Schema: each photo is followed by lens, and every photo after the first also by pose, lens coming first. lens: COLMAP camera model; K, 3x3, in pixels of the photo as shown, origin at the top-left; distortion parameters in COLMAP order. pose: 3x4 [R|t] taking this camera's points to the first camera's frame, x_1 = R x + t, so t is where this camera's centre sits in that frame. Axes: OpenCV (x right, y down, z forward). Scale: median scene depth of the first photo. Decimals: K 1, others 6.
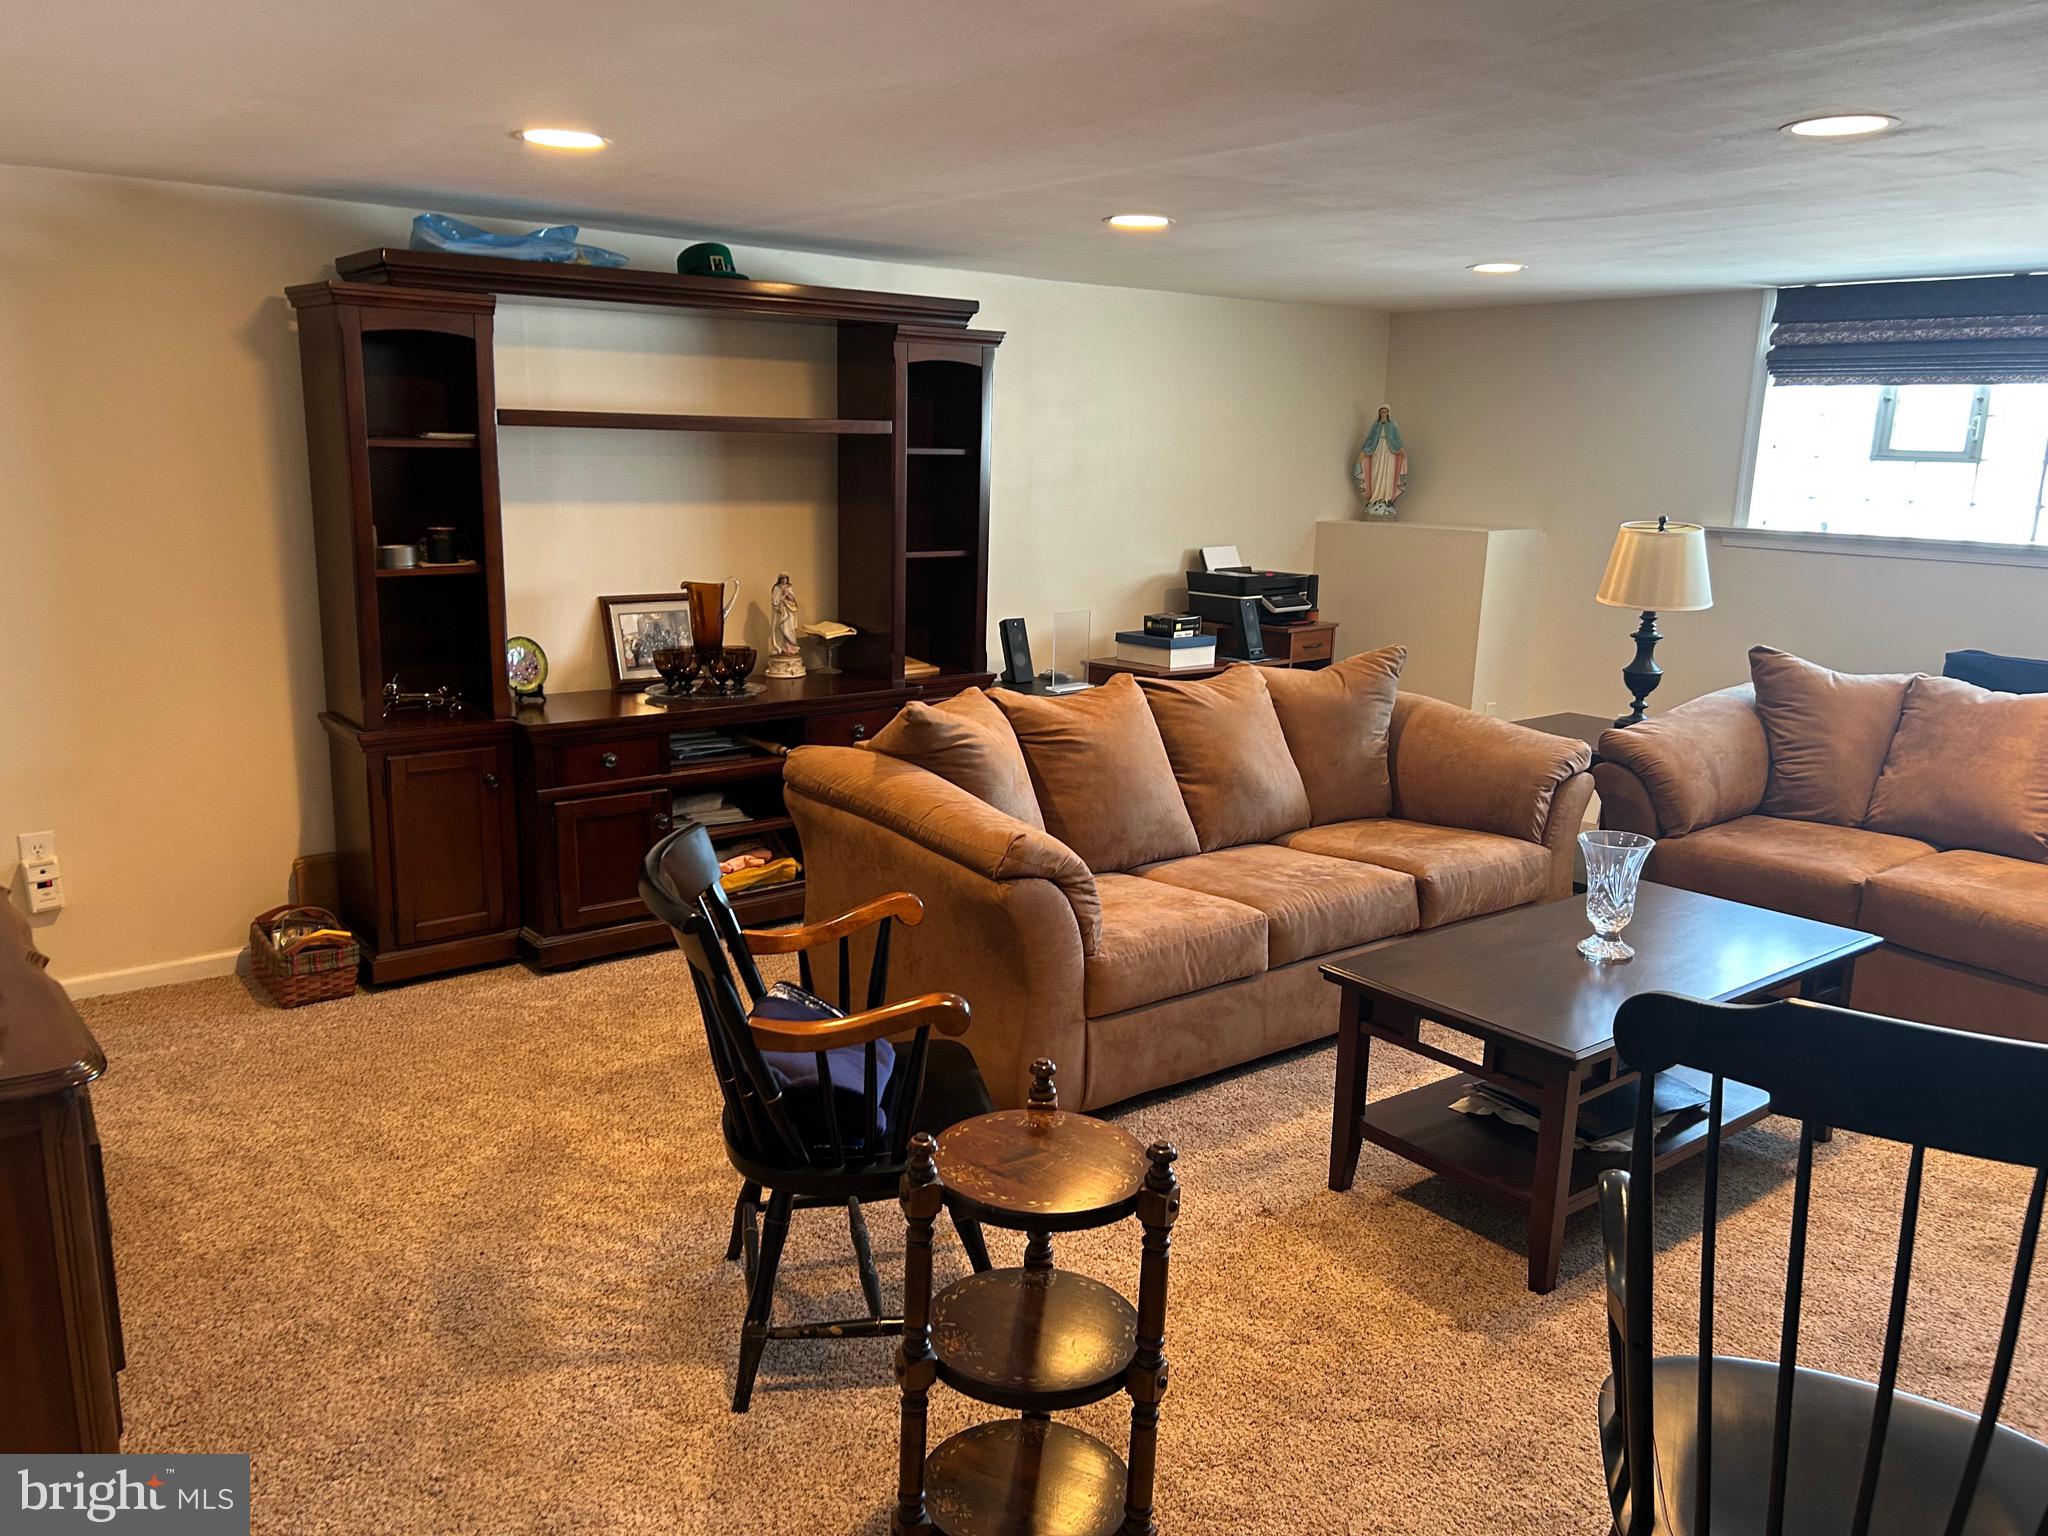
lens RADIAL K [[1564.5, 0, 1024.0], [0, 1564.5, 768.0], [0, 0, 1]] dist [0.072529, -0.064740]
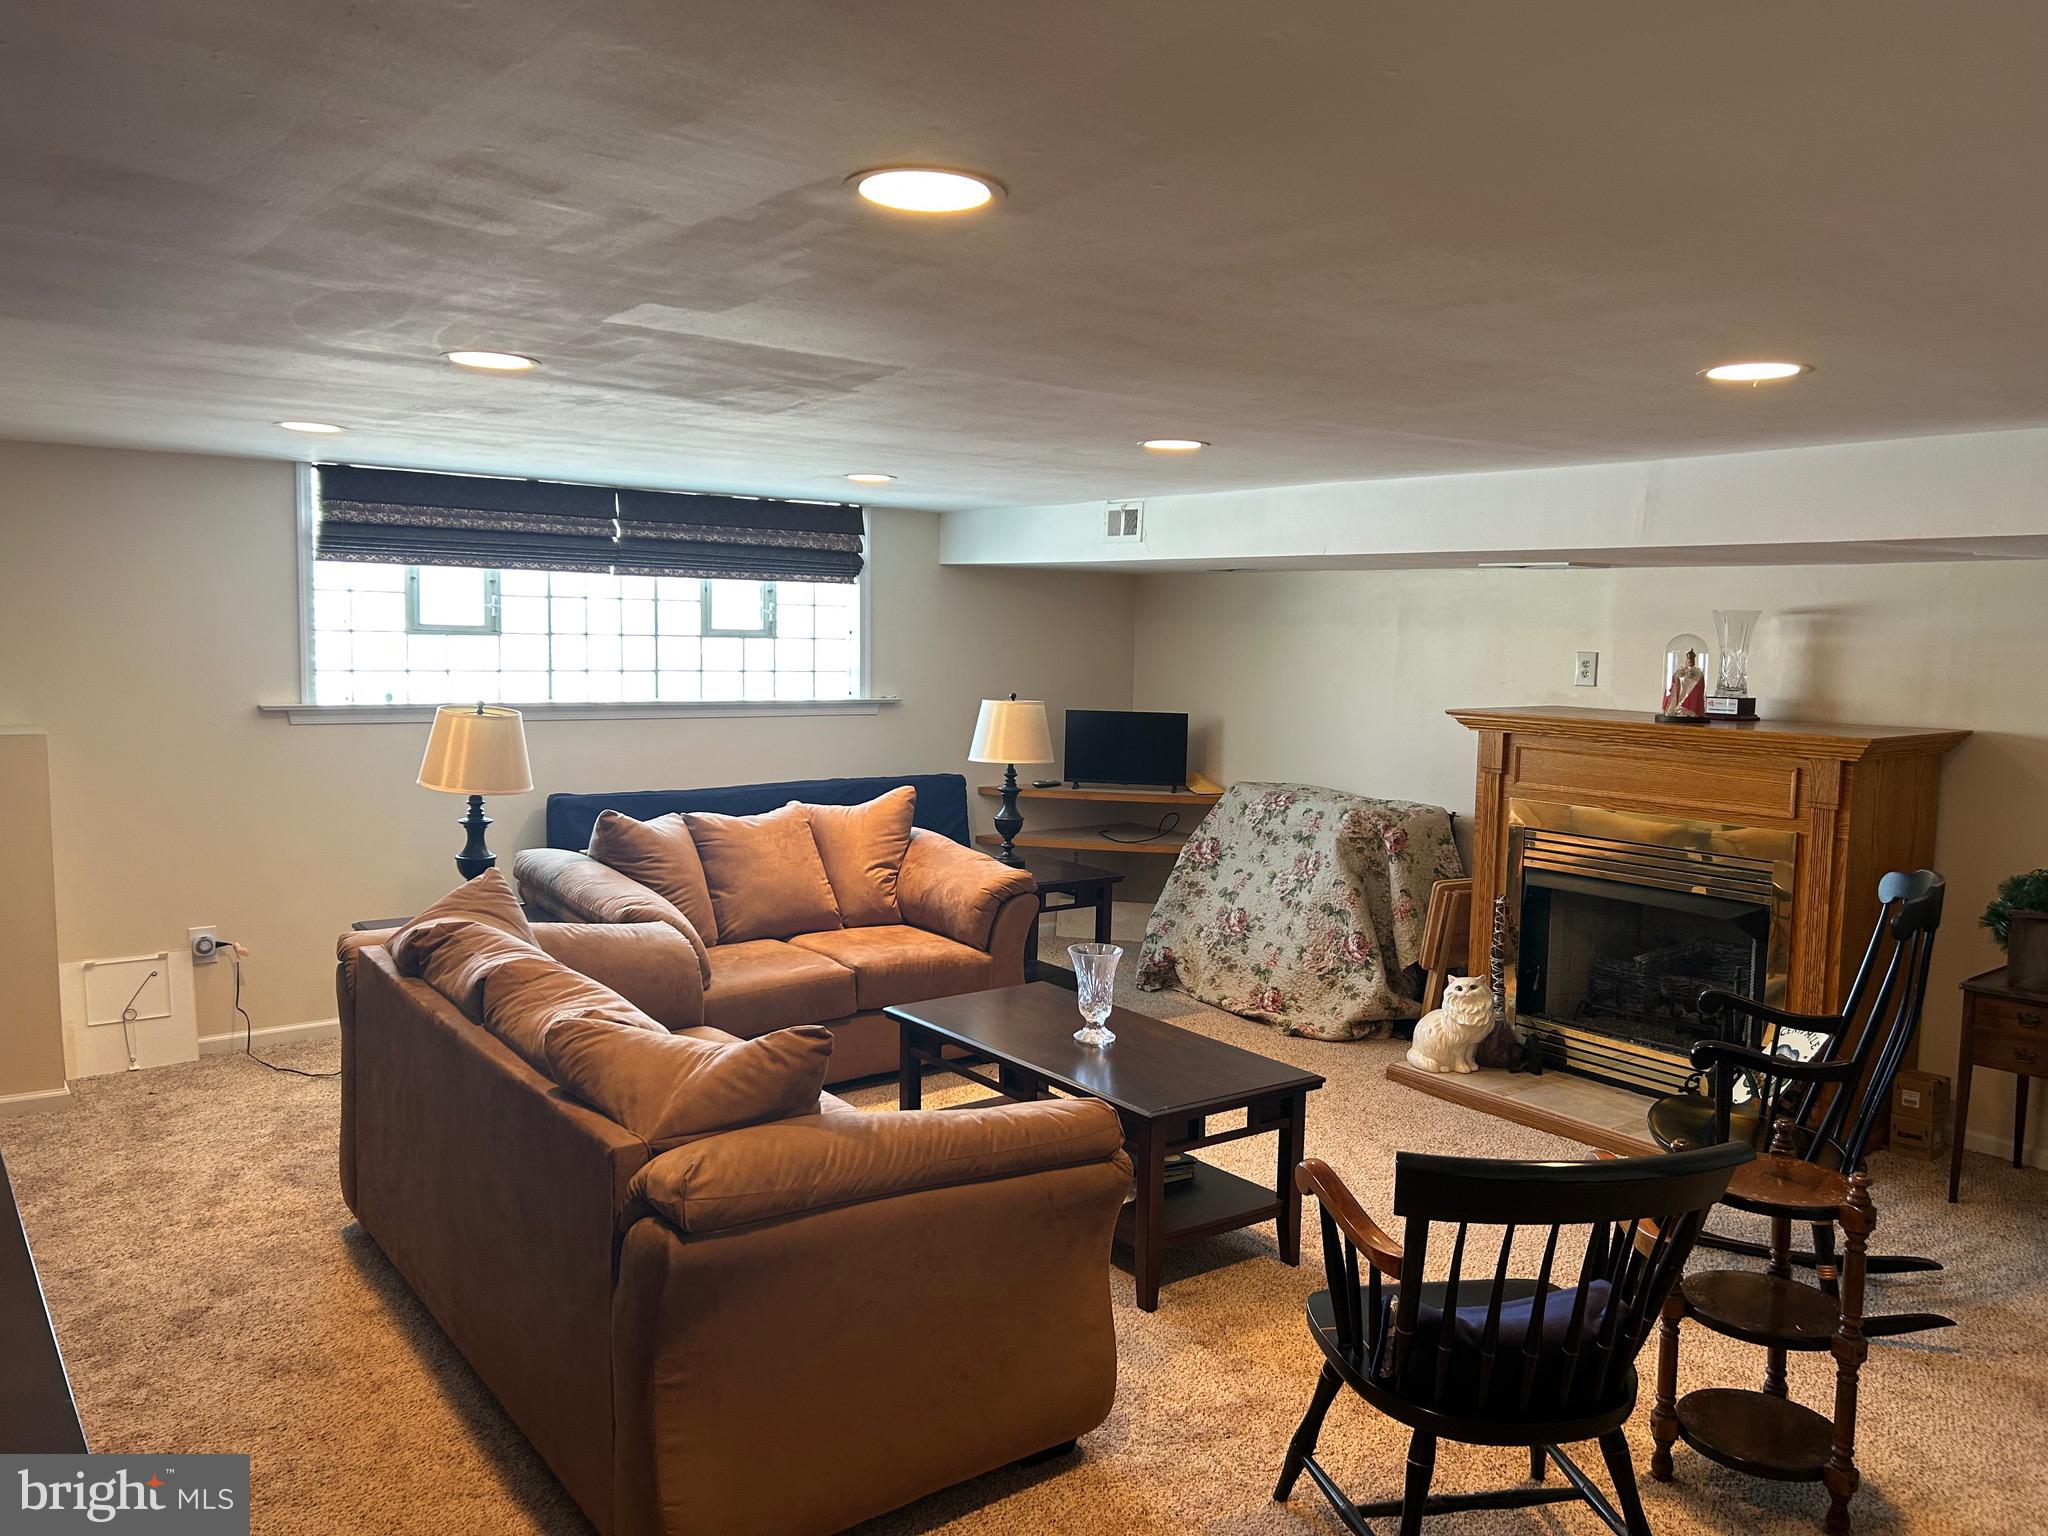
lens RADIAL K [[1562.7, 0, 1019.5], [0, 1562.7, 770.8], [0, 0, 1]] dist [0.072481, -0.065576]
pose [[0.043639, -0.115438, 0.992356, -0.641728], [0.188654, 0.976384, 0.105284, -0.177948], [-0.981074, 0.182617, 0.064386, 0.706910]]
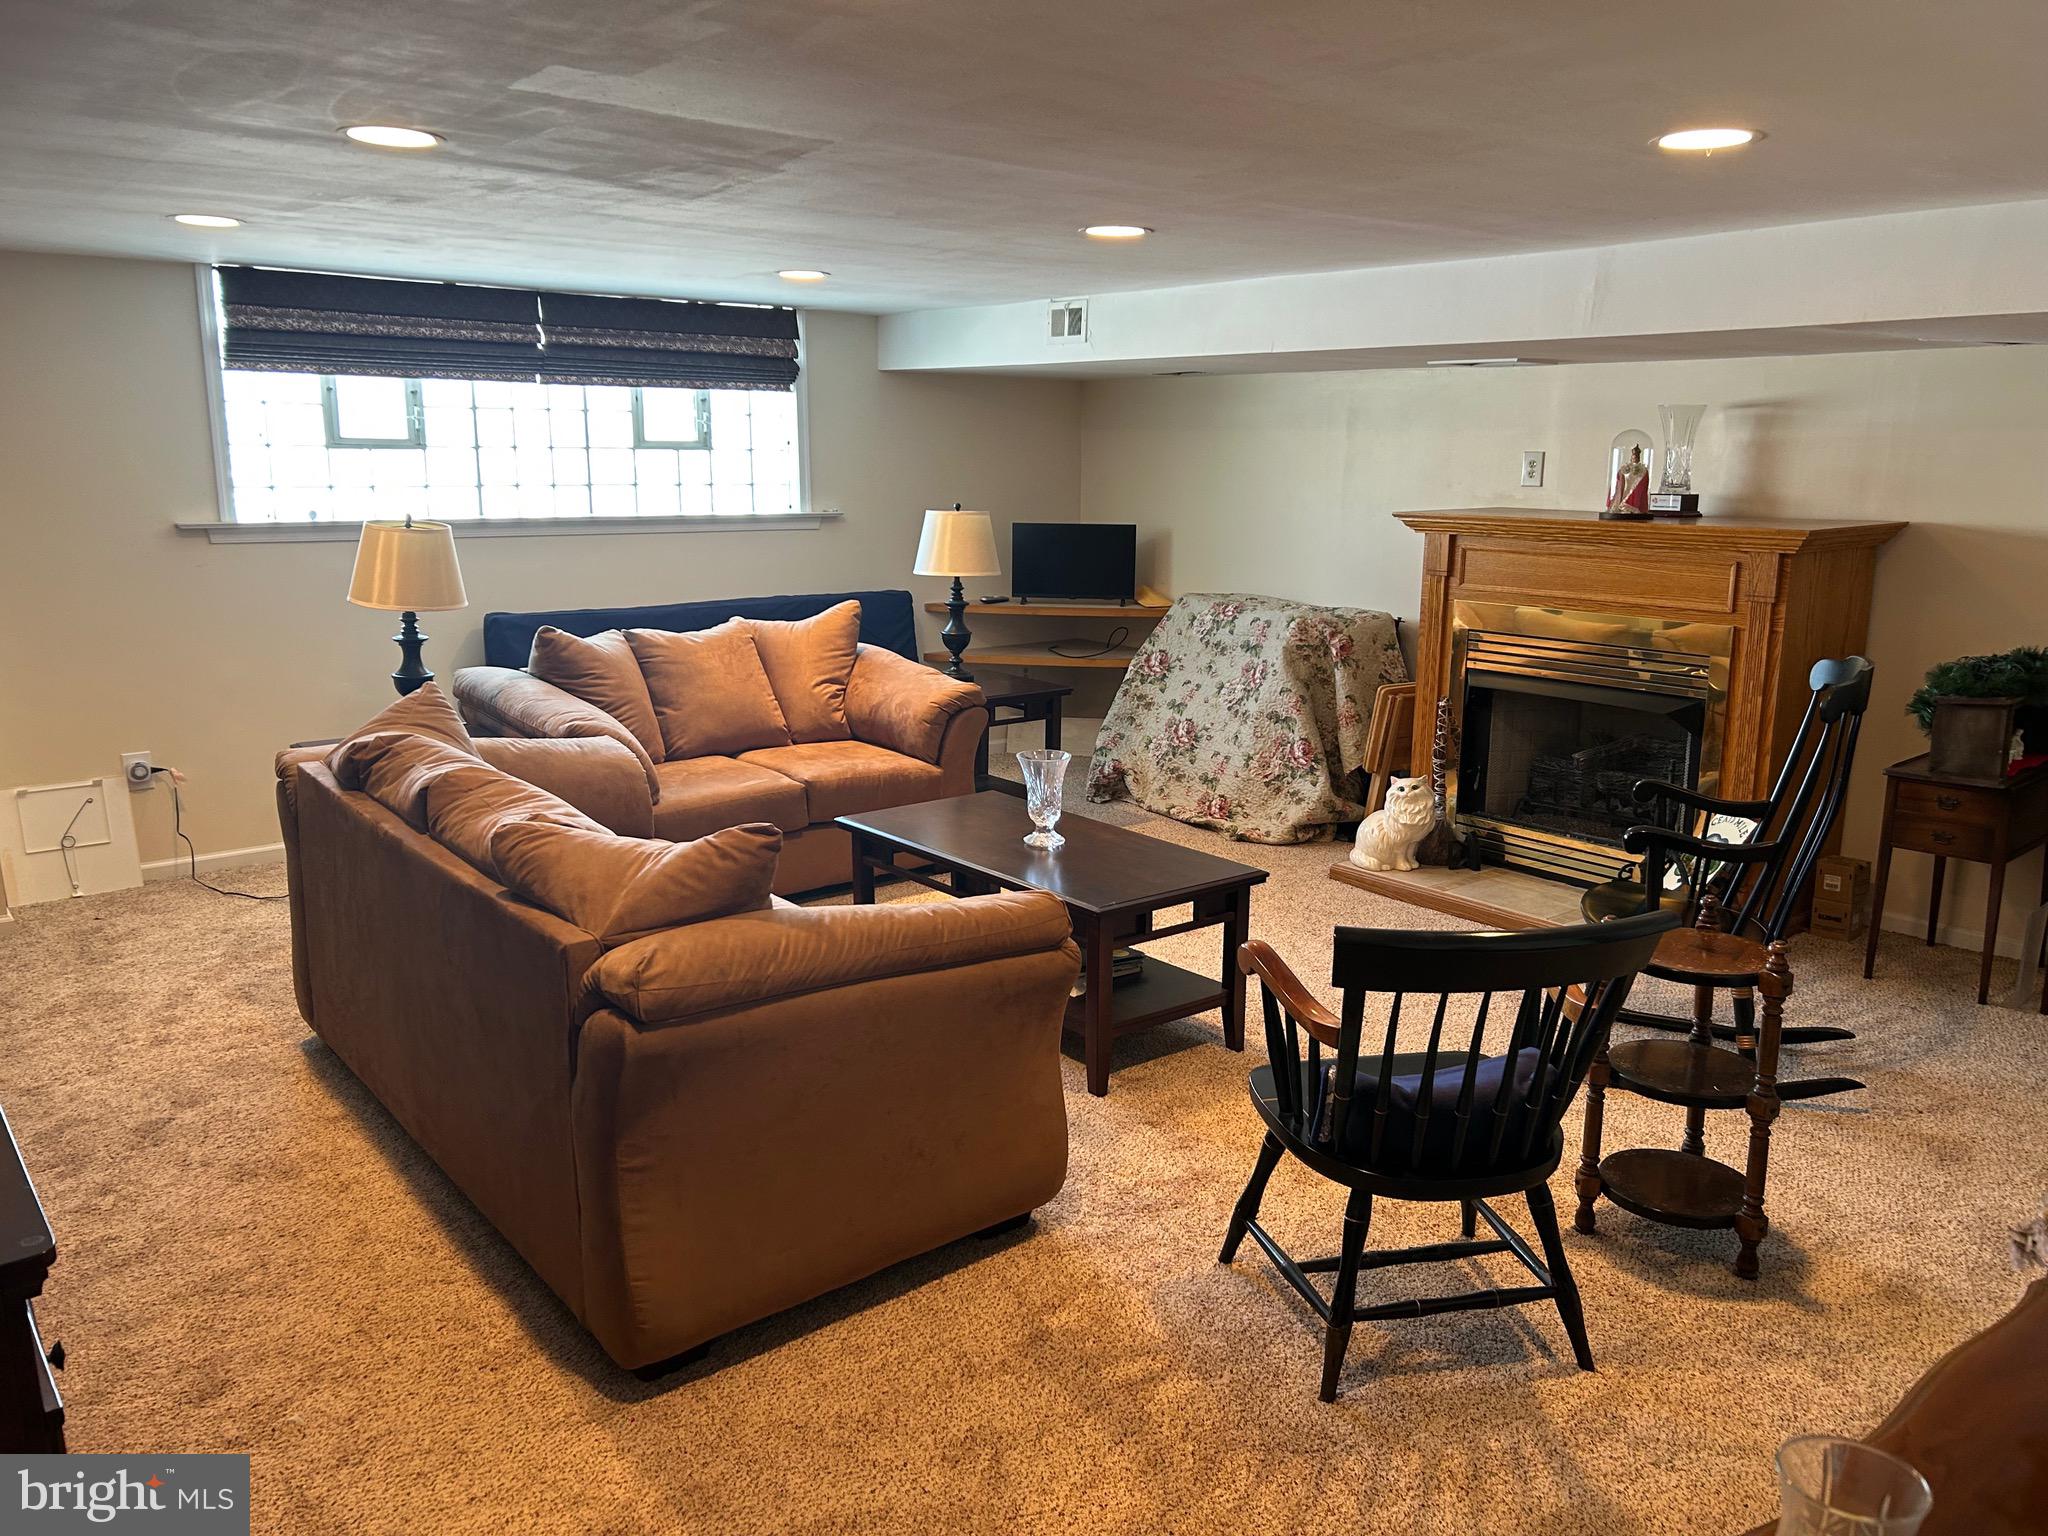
lens RADIAL K [[1564.5, 0, 1024.0], [0, 1564.5, 768.0], [0, 0, 1]] dist [0.072529, -0.064740]
pose [[0.006189, -0.225526, 0.974218, -0.641691], [0.200976, 0.954638, 0.219716, -0.168630], [-0.979577, 0.194434, 0.051233, 0.707040]]
